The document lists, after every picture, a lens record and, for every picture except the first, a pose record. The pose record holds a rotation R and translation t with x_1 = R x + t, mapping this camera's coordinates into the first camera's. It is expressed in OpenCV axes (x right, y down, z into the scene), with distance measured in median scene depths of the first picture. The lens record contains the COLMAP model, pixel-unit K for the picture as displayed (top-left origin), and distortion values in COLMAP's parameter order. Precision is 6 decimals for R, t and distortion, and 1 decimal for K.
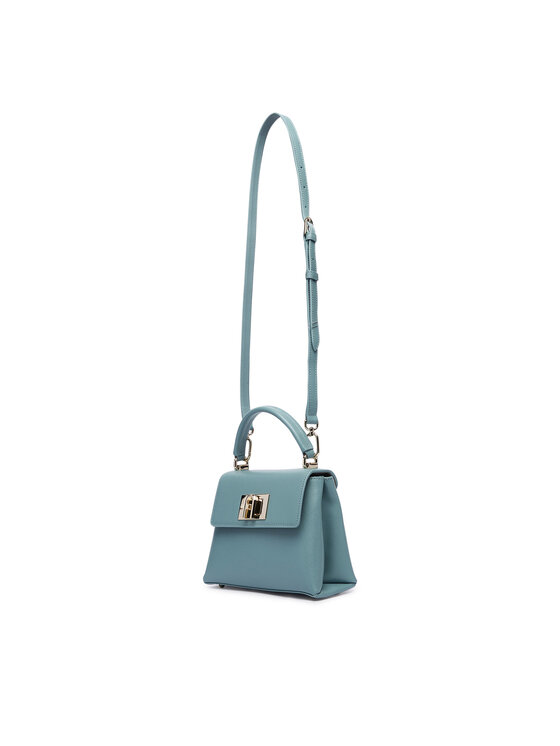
lens RADIAL K [[689.6, 0, 280.0], [0, 689.6, 373.0], [0, 0, 1]] dist [0.000524, 0.000122]
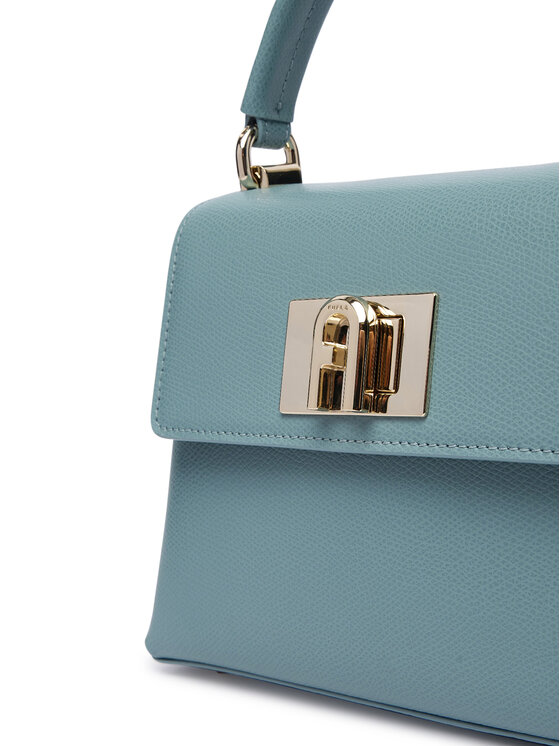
lens RADIAL K [[983.4, 0, 280.0], [0, 983.4, 373.0], [0, 0, 1]] dist [-0.003822, -0.004636]
pose [[0.998463, -0.024014, 0.049957, -0.076259], [0.008790, 0.958470, 0.285059, 0.113222], [-0.054728, -0.284182, 0.957207, 0.708464]]
